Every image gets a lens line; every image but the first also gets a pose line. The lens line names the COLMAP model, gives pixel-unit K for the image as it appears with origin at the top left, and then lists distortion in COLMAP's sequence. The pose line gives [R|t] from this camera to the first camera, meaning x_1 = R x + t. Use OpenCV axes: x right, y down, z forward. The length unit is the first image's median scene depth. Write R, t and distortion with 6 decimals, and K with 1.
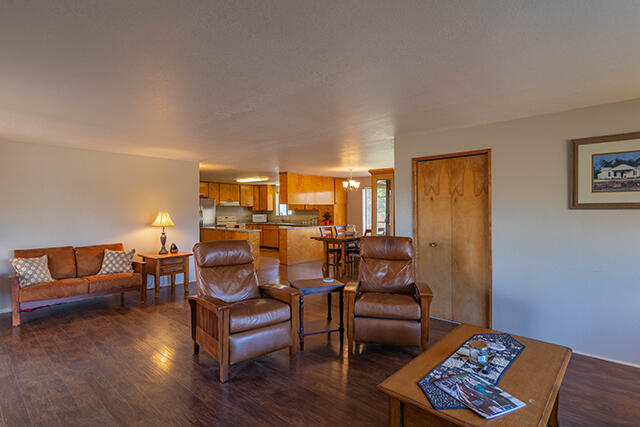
lens RADIAL K [[330.5, 0, 317.2], [0, 330.5, 210.5], [0, 0, 1]] dist [0.003562, 0.001654]
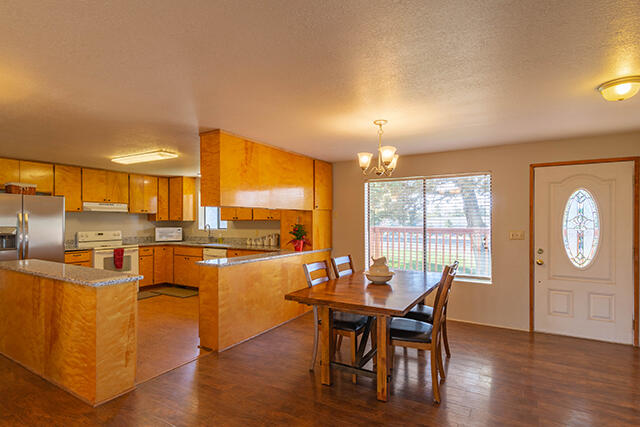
lens RADIAL K [[330.5, 0, 319.7], [0, 330.5, 220.6], [0, 0, 1]] dist [0.003562, 0.001654]
pose [[0.978963, 0.004723, 0.203986, -0.043904], [-0.004362, 0.999988, -0.002221, -0.000129], [-0.203994, 0.001285, 0.978971, 0.485352]]
